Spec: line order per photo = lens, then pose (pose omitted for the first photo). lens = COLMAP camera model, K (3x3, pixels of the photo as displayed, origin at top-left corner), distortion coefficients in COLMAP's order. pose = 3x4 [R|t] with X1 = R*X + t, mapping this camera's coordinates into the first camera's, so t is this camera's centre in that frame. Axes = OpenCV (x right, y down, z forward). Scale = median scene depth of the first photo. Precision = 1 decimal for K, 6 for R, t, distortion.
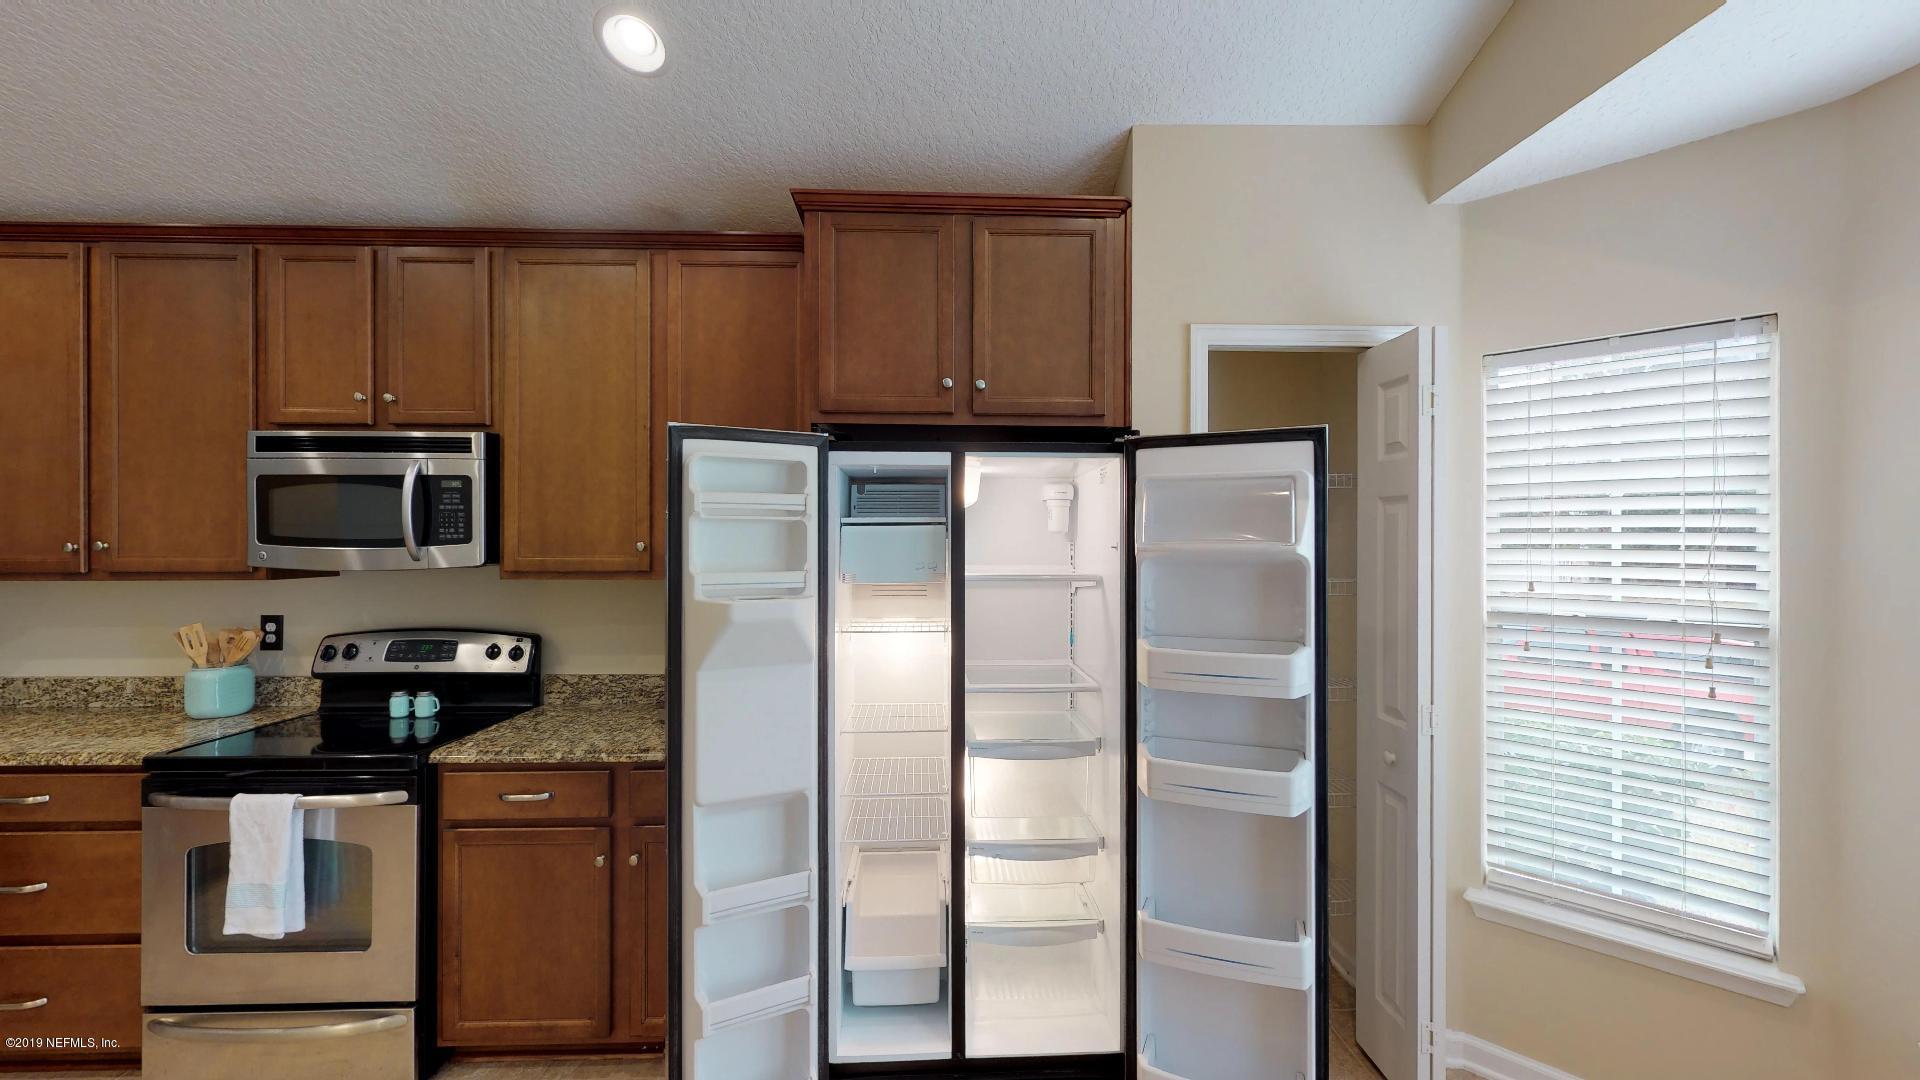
lens RADIAL K [[723.2, 0, 961.1], [0, 723.2, 542.2], [0, 0, 1]] dist [-0.000817, 0.000369]
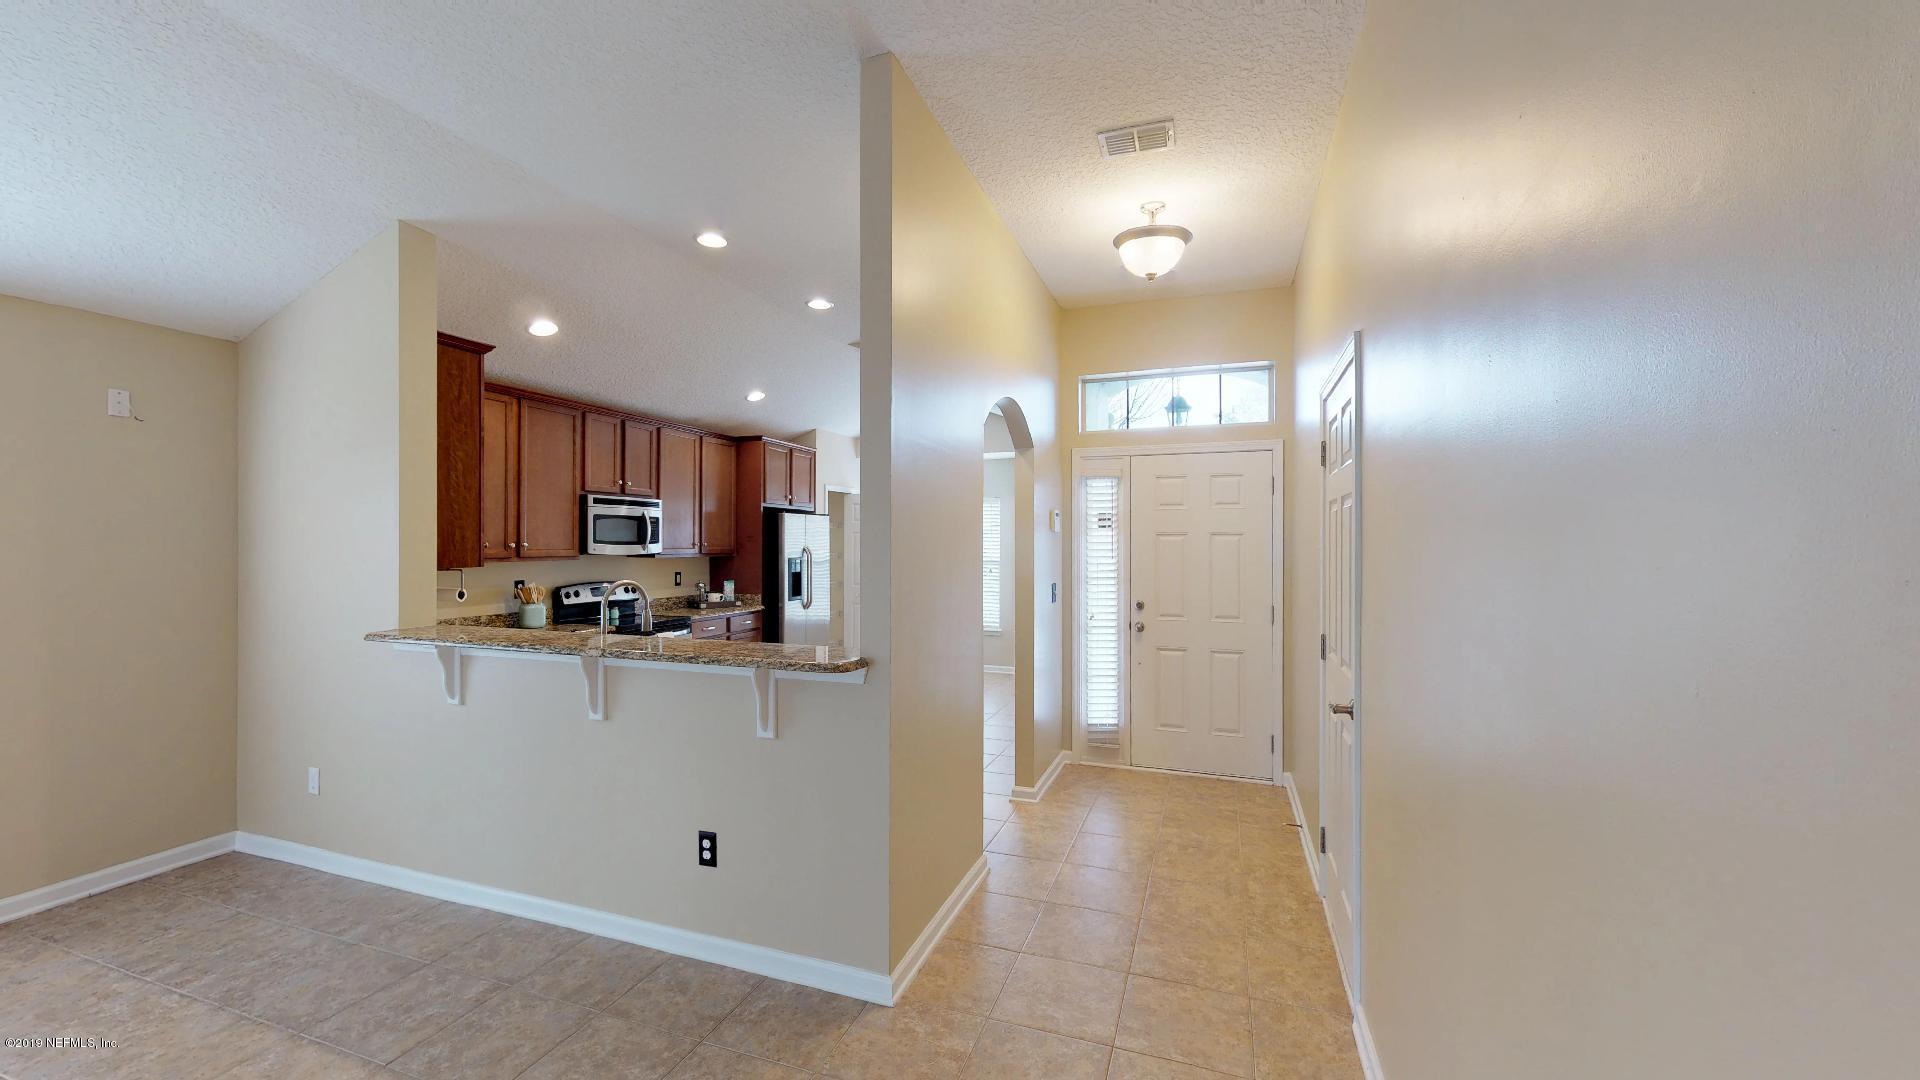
lens RADIAL K [[723.2, 0, 961.1], [0, 723.2, 542.2], [0, 0, 1]] dist [-0.000817, 0.000369]
pose [[0.368383, 0.000457, 0.929674, -2.668736], [0.000758, 0.999999, -0.000792, 0.000232], [-0.929674, 0.000996, 0.368383, -0.943026]]
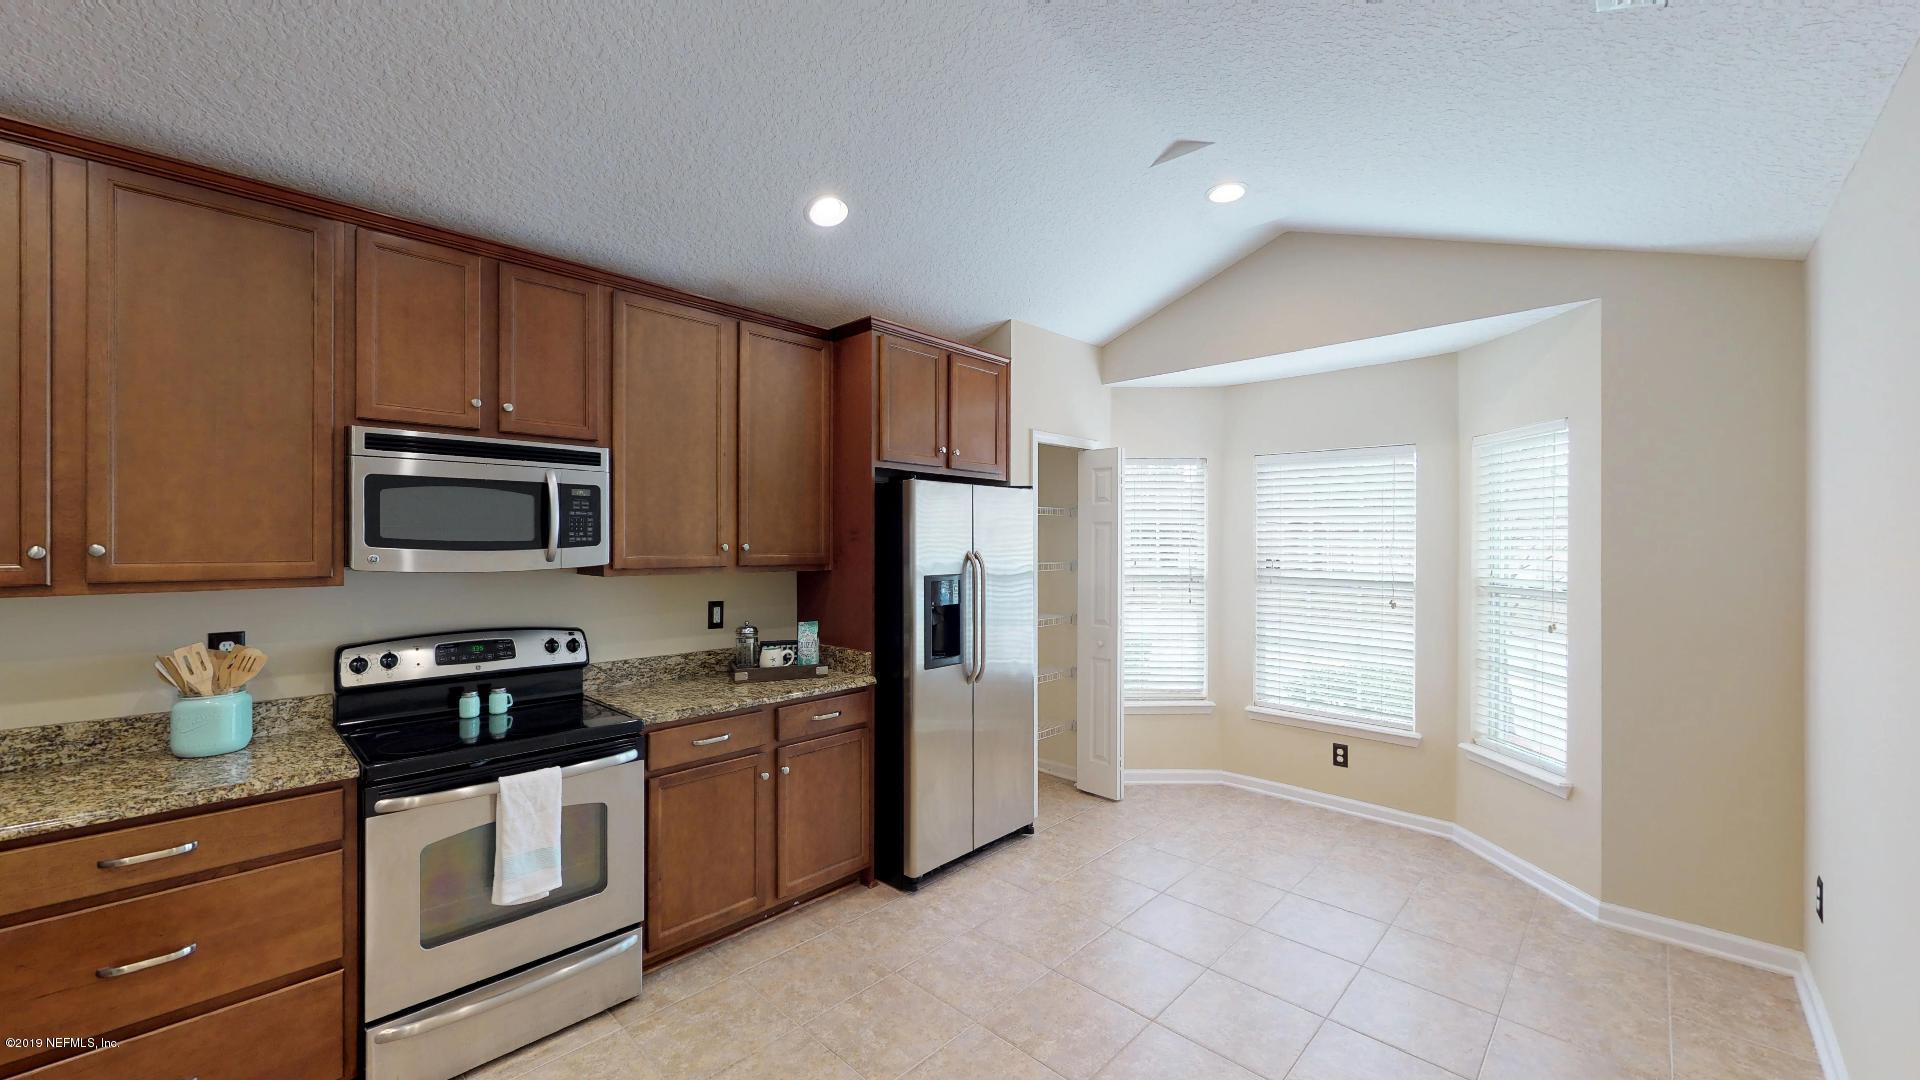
lens RADIAL K [[723.2, 0, 961.1], [0, 723.2, 542.2], [0, 0, 1]] dist [-0.000817, 0.000369]
pose [[0.714953, -0.000445, 0.699172, -1.068162], [-0.000422, 0.999999, 0.001068, -0.004932], [-0.699172, -0.001059, 0.714953, -0.217892]]
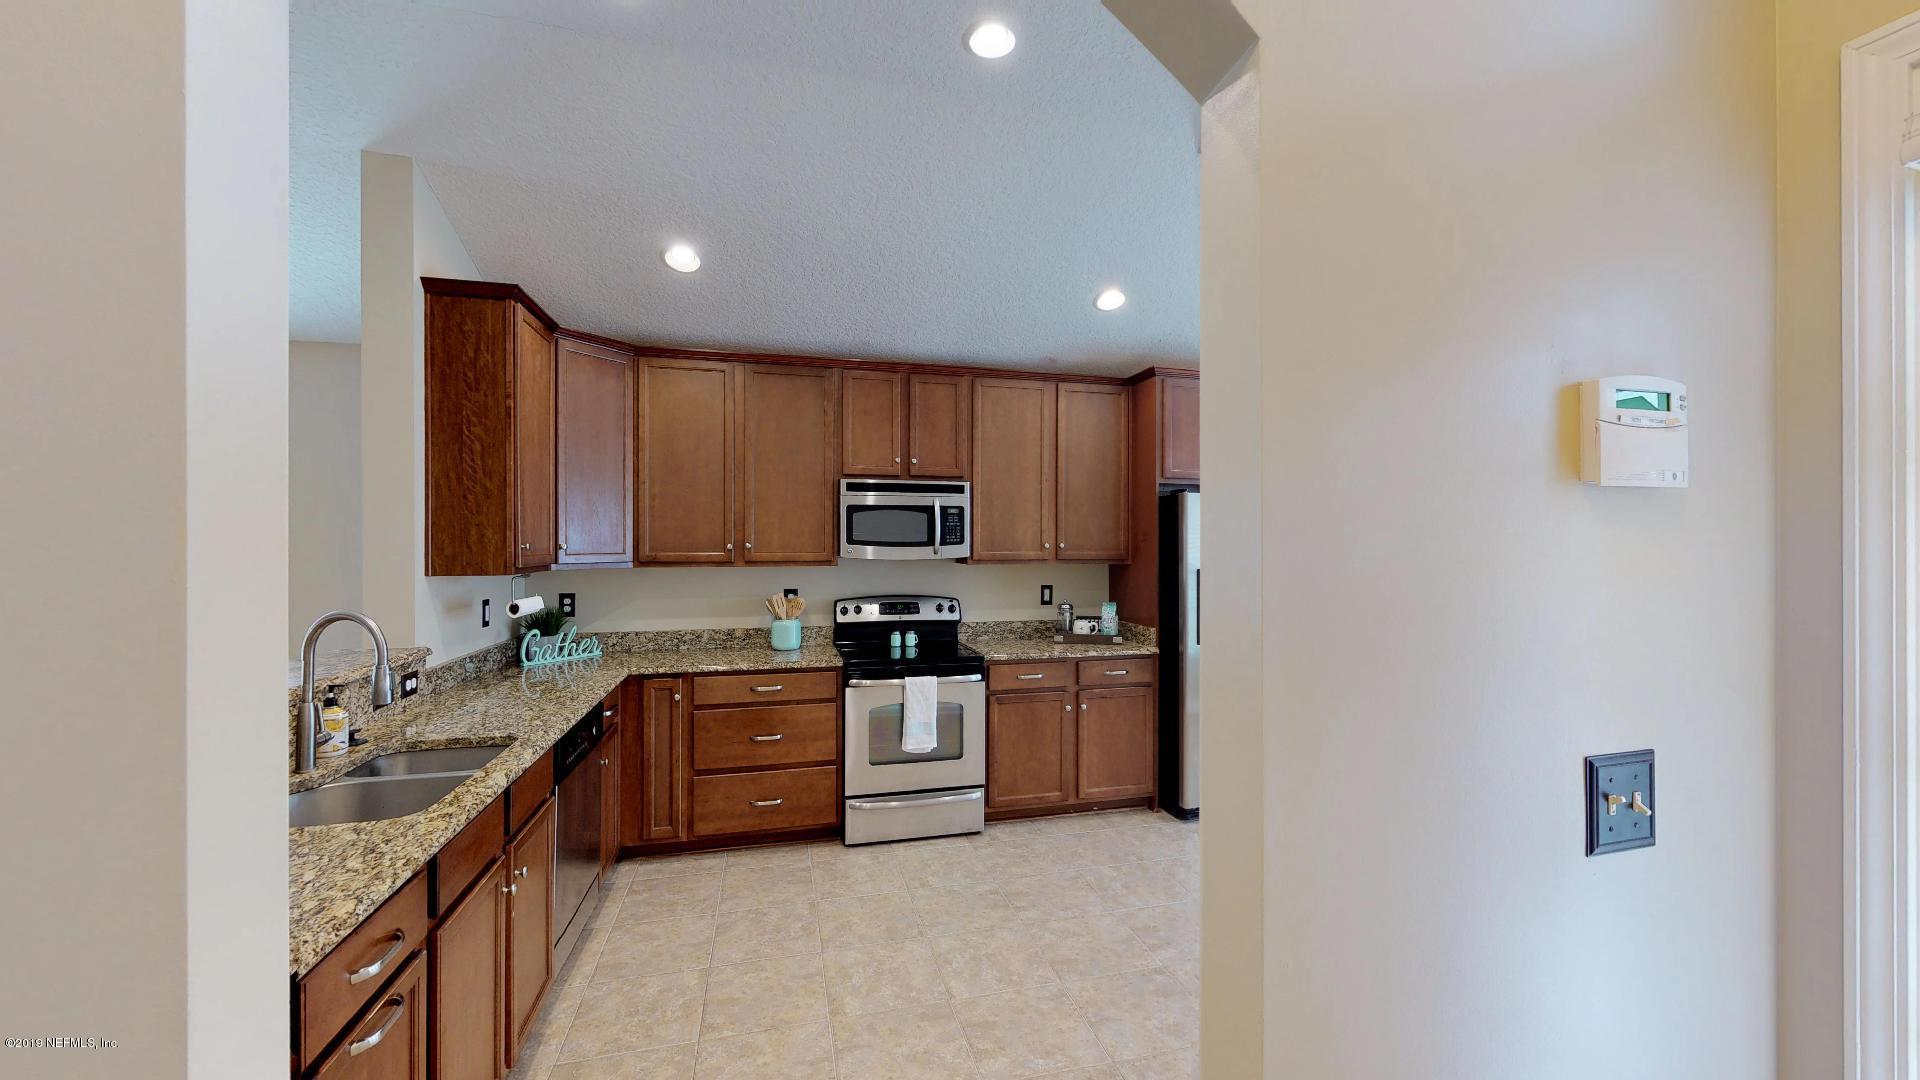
lens RADIAL K [[723.2, 0, 961.1], [0, 723.2, 542.2], [0, 0, 1]] dist [-0.000817, 0.000369]
pose [[0.974890, -0.000002, 0.222685, -1.081930], [-0.000258, 0.999999, 0.001138, -0.005566], [-0.222685, -0.001167, 0.974890, -0.738817]]
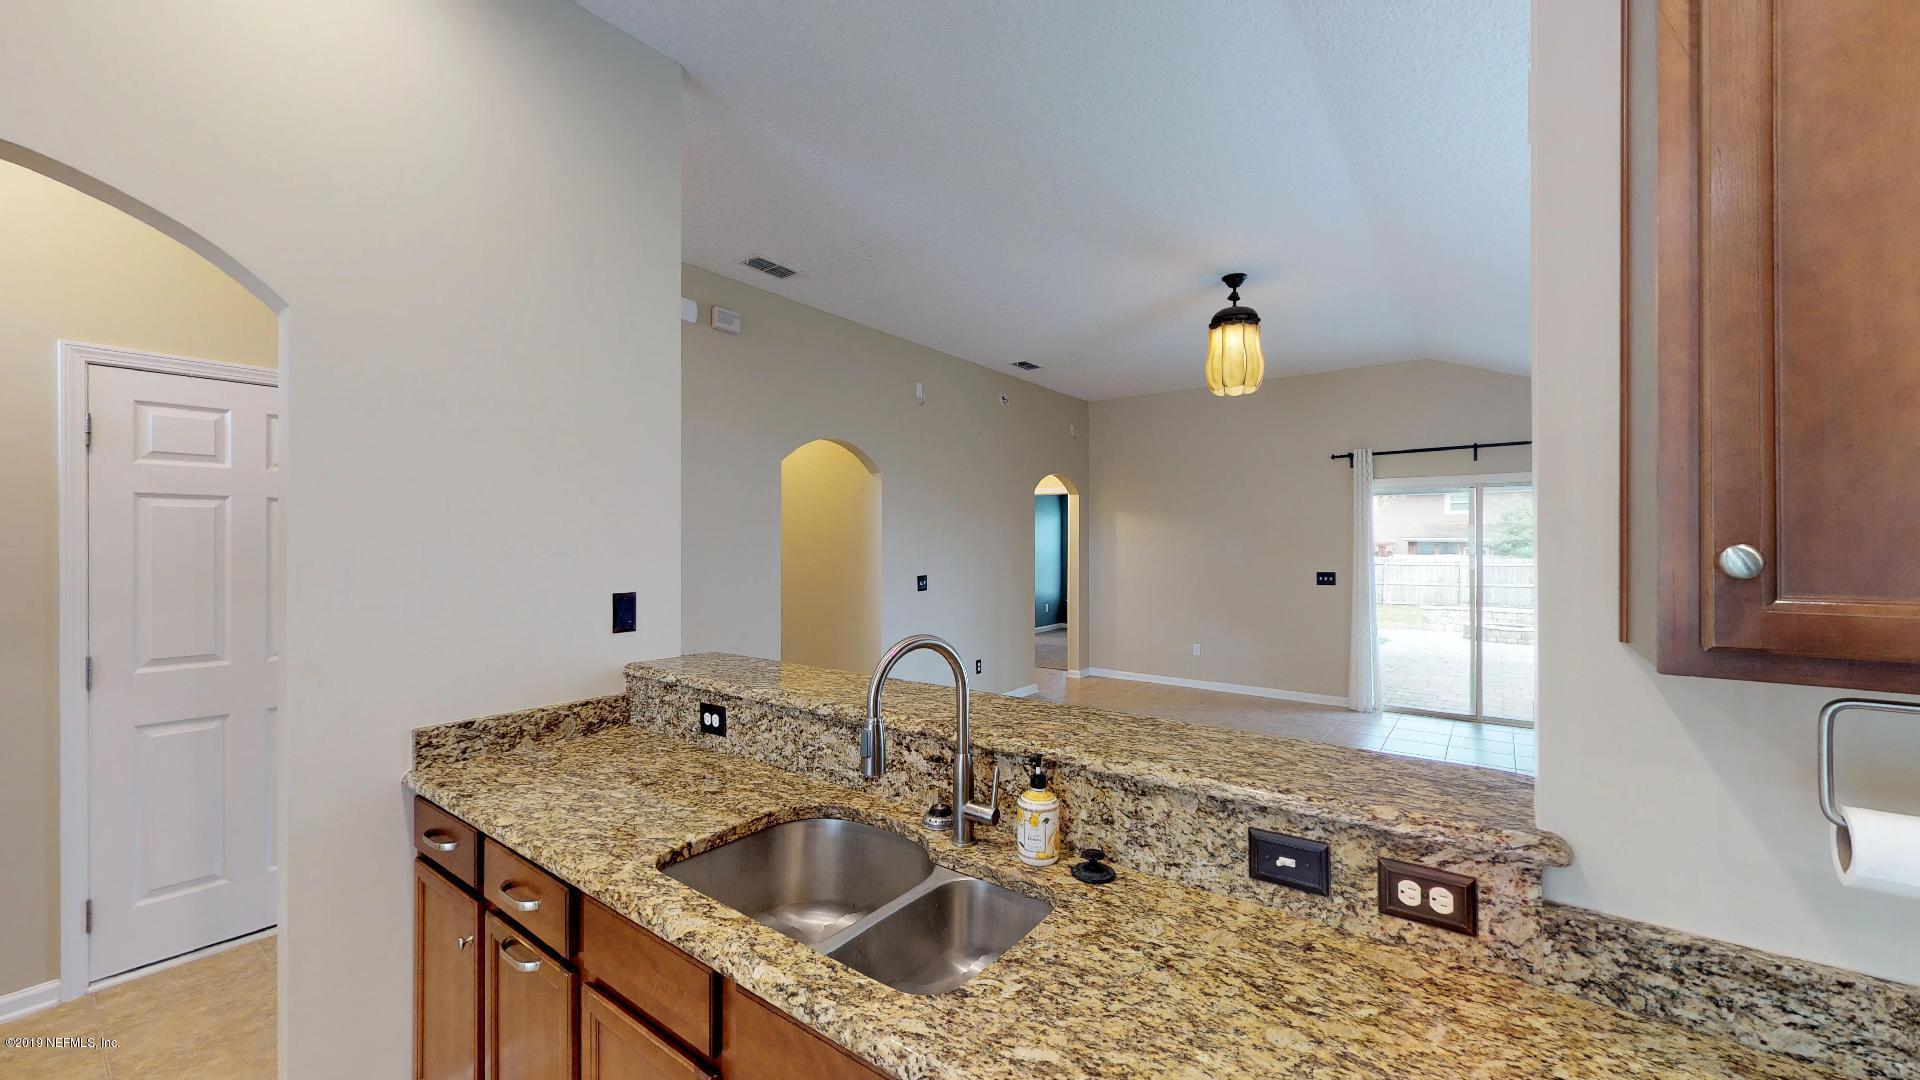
lens RADIAL K [[723.2, 0, 961.1], [0, 723.2, 542.2], [0, 0, 1]] dist [-0.000817, 0.000369]
pose [[-0.624625, -0.002503, -0.780921, -1.135422], [-0.001078, 0.999997, -0.002343, -0.001904], [0.780924, -0.000622, -0.624626, 0.602054]]
